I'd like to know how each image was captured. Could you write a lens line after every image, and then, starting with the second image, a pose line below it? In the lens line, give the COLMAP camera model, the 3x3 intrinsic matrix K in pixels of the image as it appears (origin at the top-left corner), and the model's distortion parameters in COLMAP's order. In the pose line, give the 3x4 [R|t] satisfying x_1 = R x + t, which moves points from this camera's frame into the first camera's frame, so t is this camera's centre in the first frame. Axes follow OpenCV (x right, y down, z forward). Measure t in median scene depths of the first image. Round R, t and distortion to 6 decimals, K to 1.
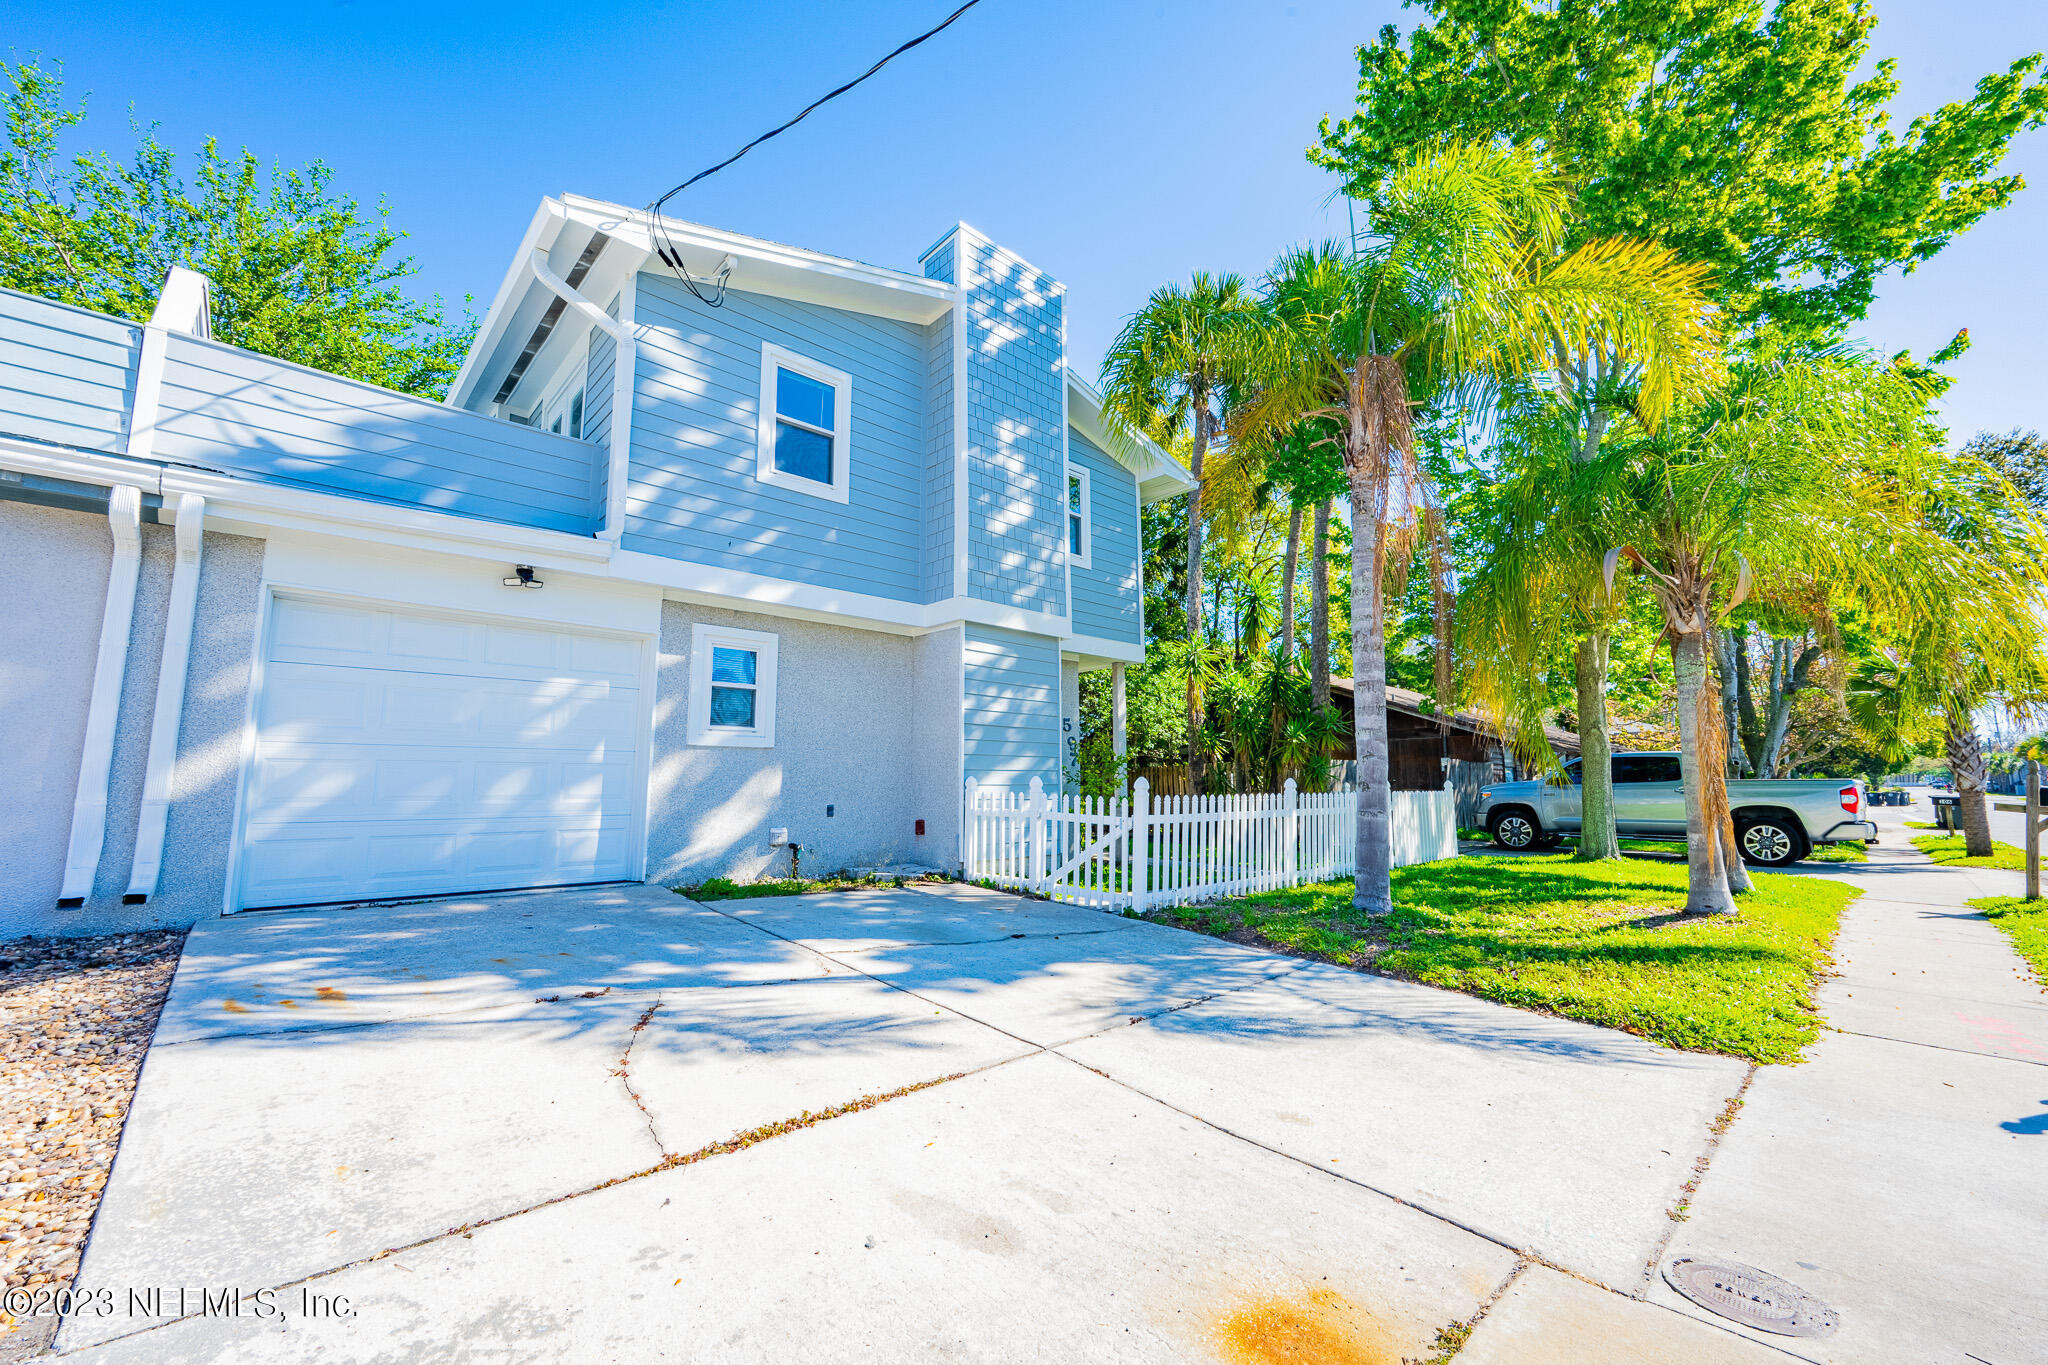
lens RADIAL K [[809.4, 0, 1024.0], [0, 809.4, 682.5], [0, 0, 1]] dist [-0.000922, 0.001131]
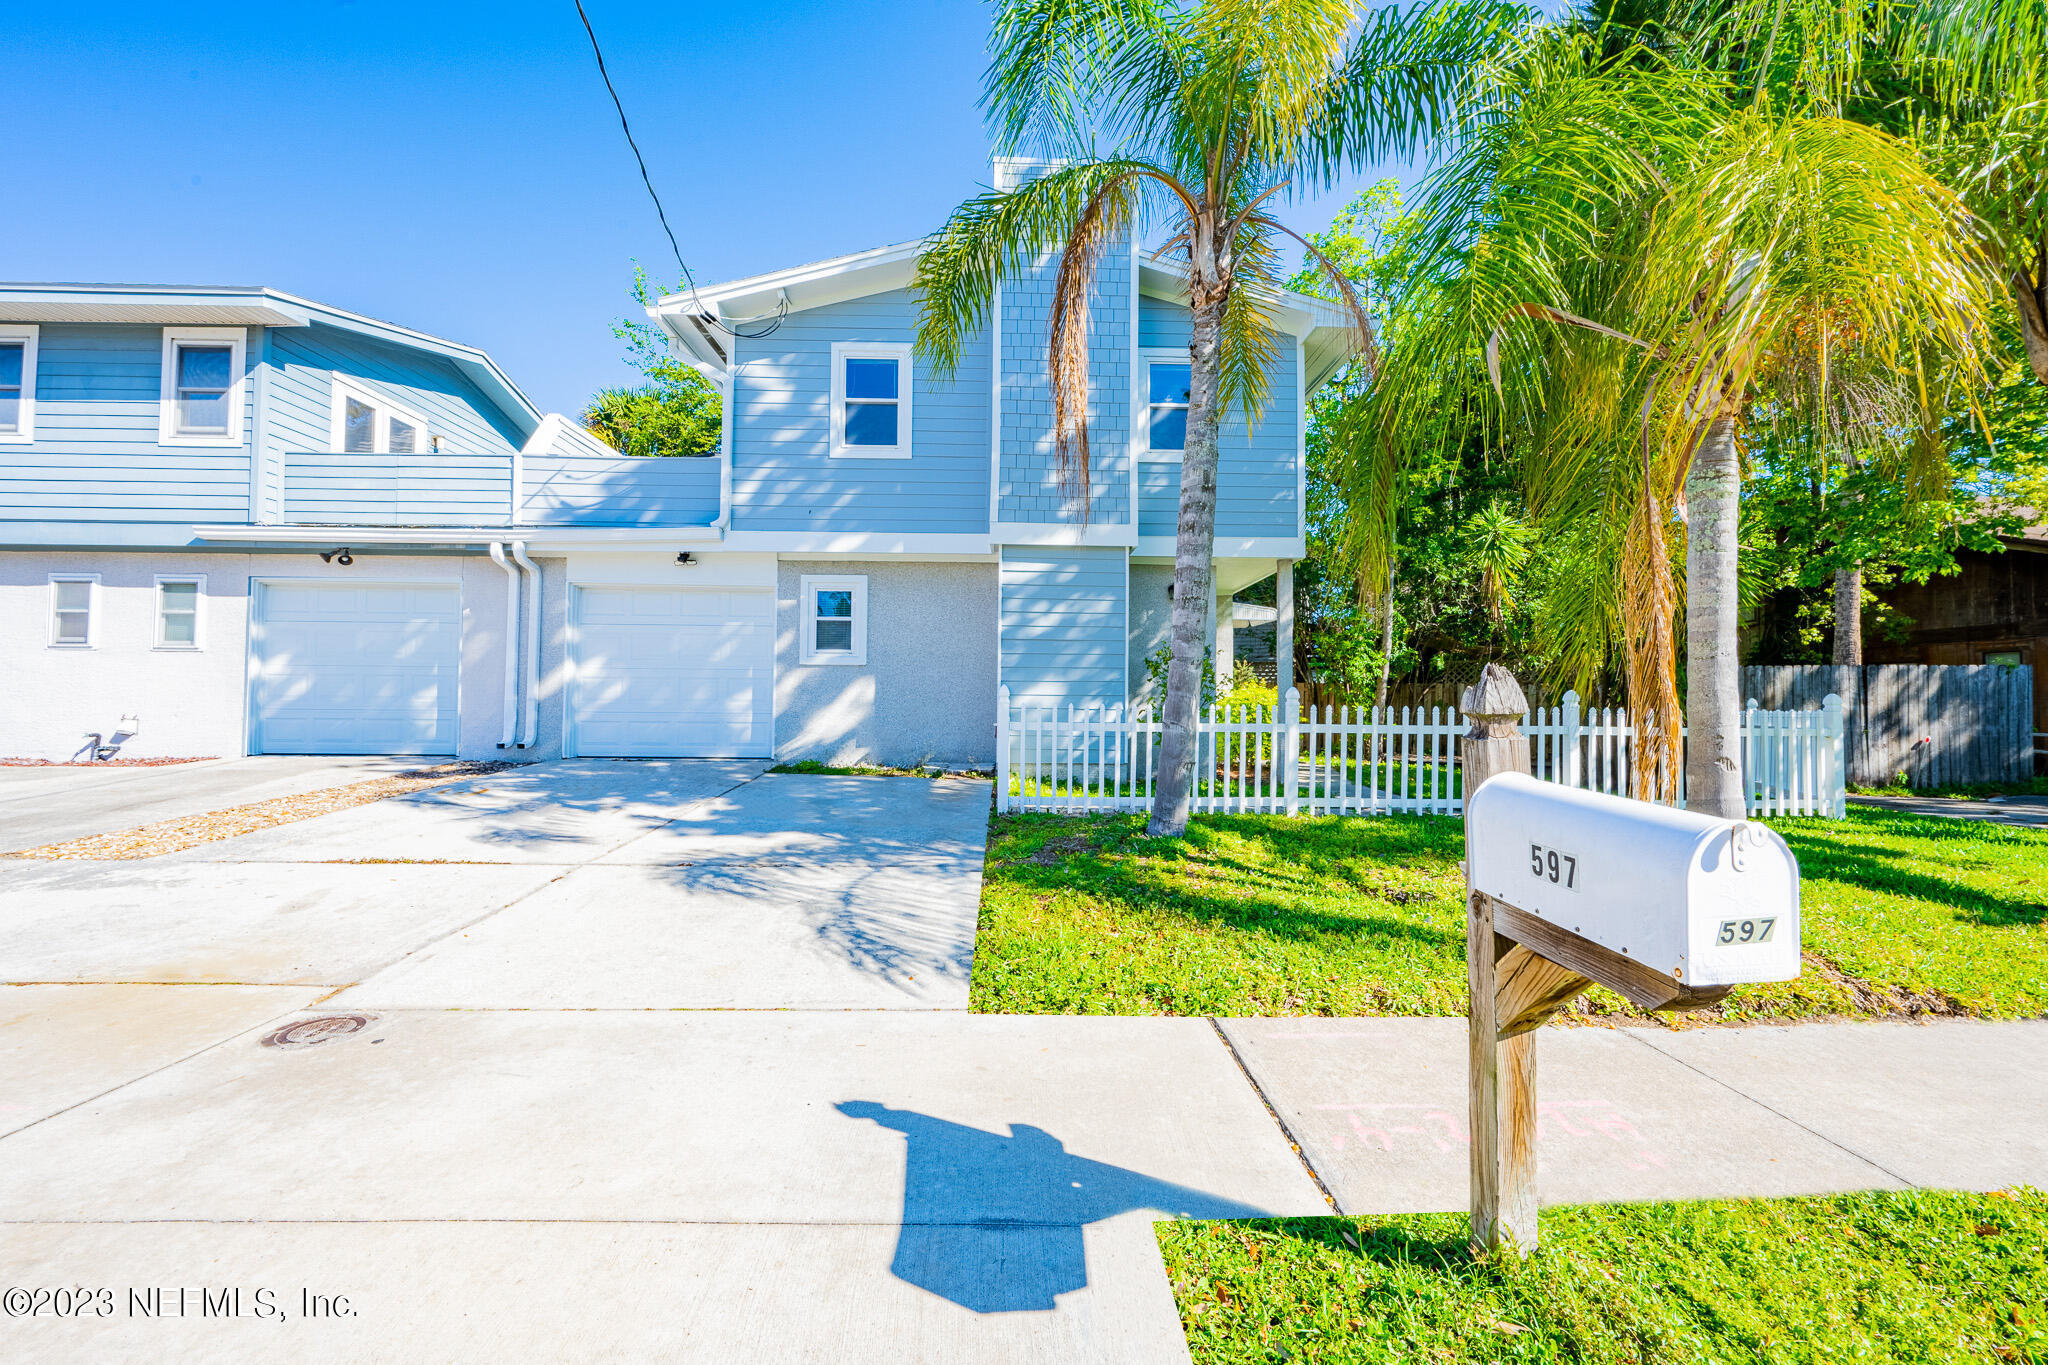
lens RADIAL K [[809.4, 0, 1024.0], [0, 809.4, 682.5], [0, 0, 1]] dist [-0.000922, 0.001131]
pose [[0.757571, -0.005577, -0.652729, 0.723247], [0.080604, 0.993110, 0.085066, 0.019638], [0.647757, -0.117056, 0.752800, 0.186843]]
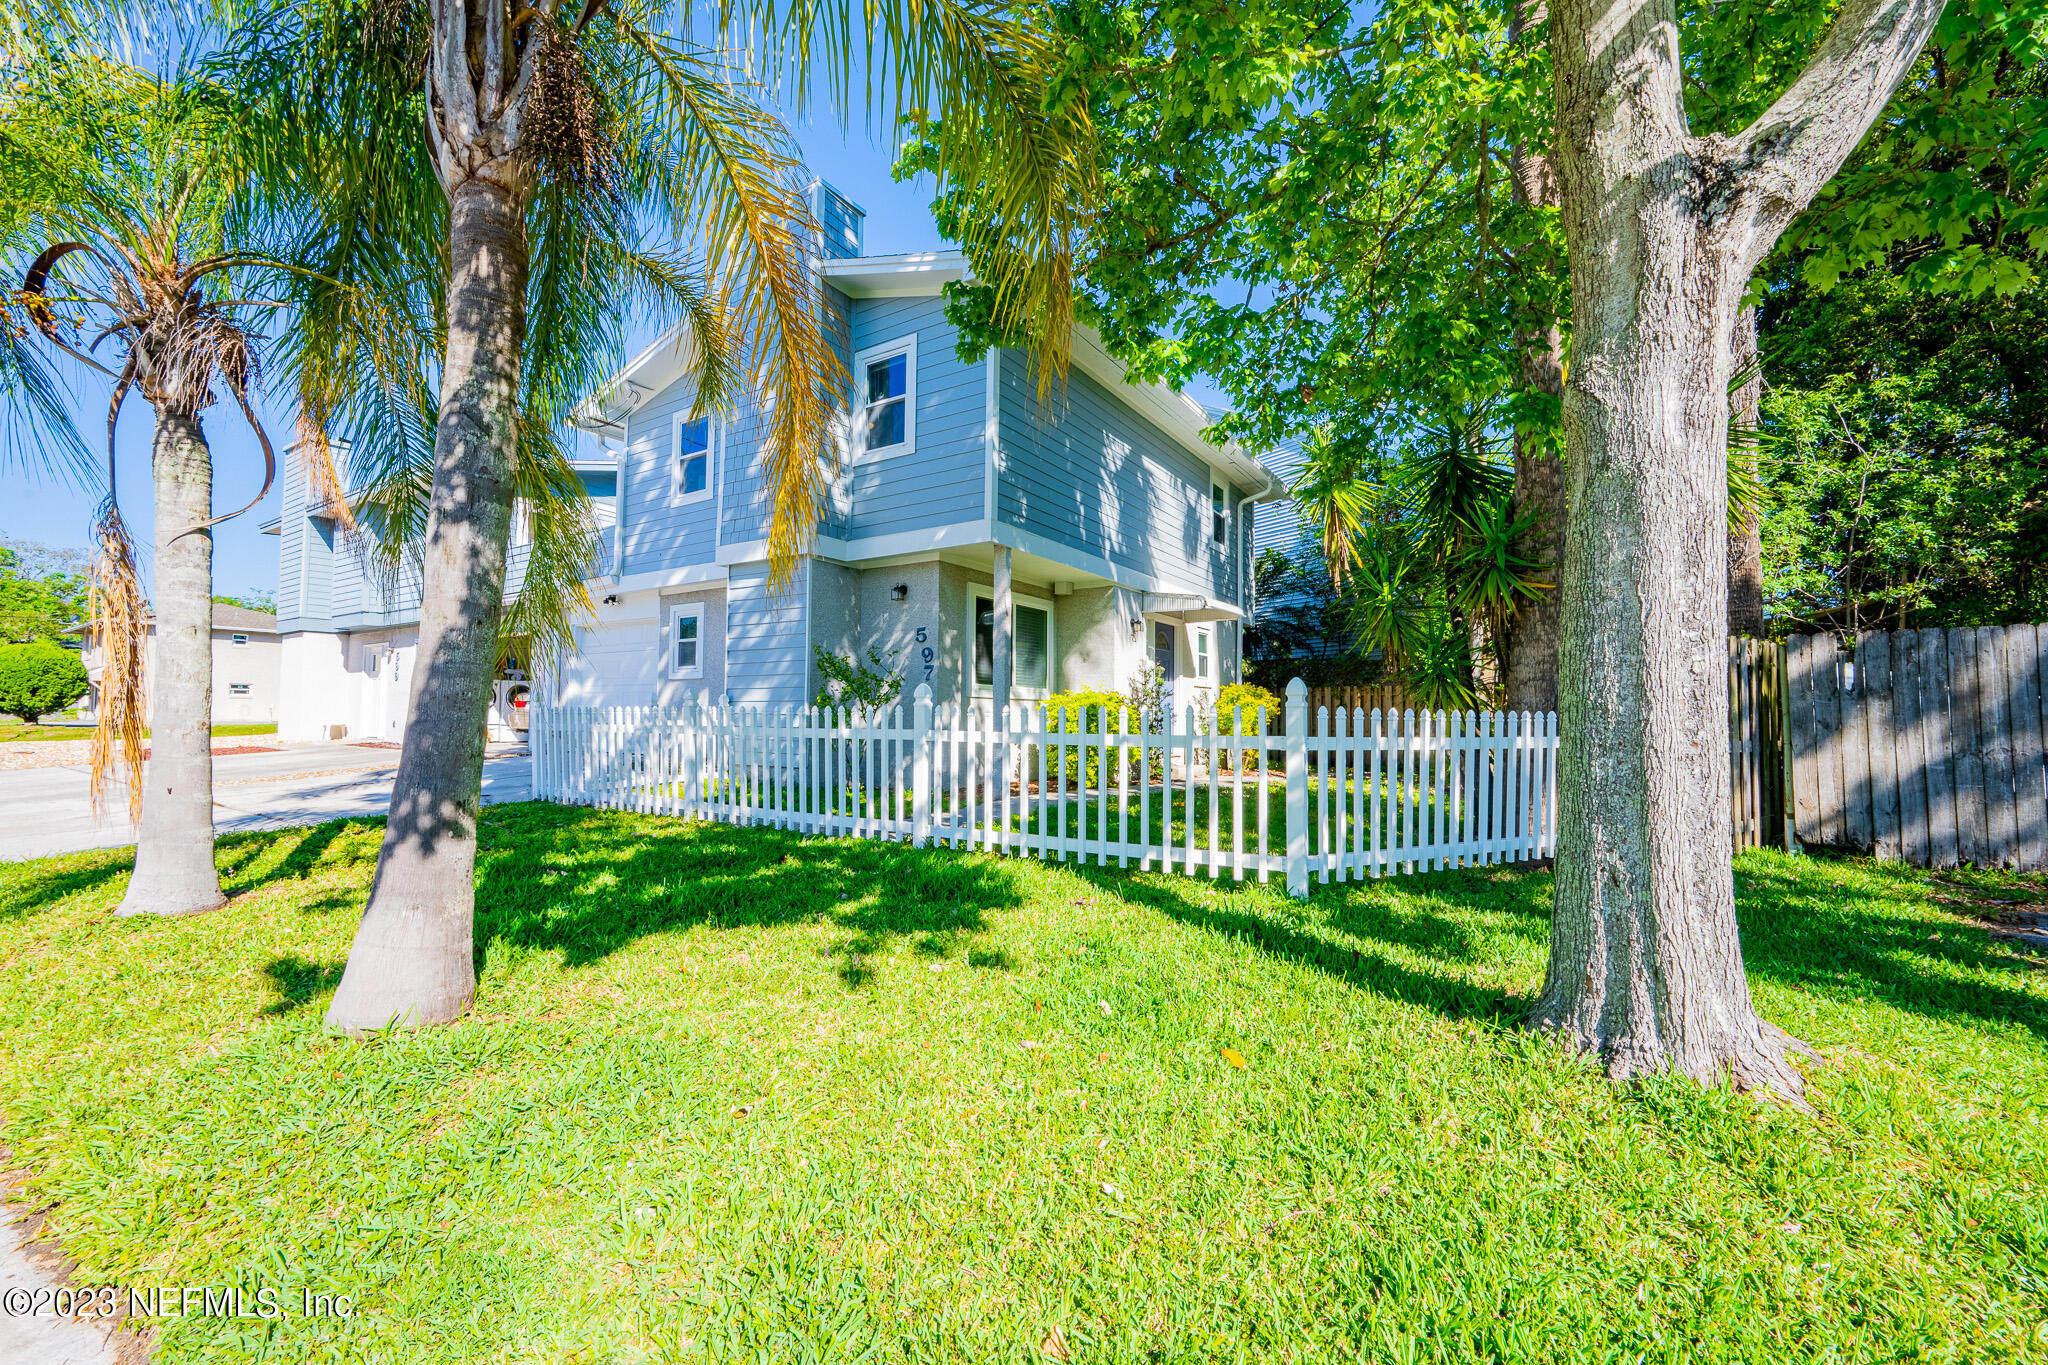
lens RADIAL K [[809.4, 0, 1024.0], [0, 809.4, 682.5], [0, 0, 1]] dist [-0.000922, 0.001131]
pose [[0.262622, -0.033854, -0.964305, 1.311185], [0.128940, 0.991652, 0.000302, 0.167764], [0.956245, -0.124417, 0.264795, 1.180846]]
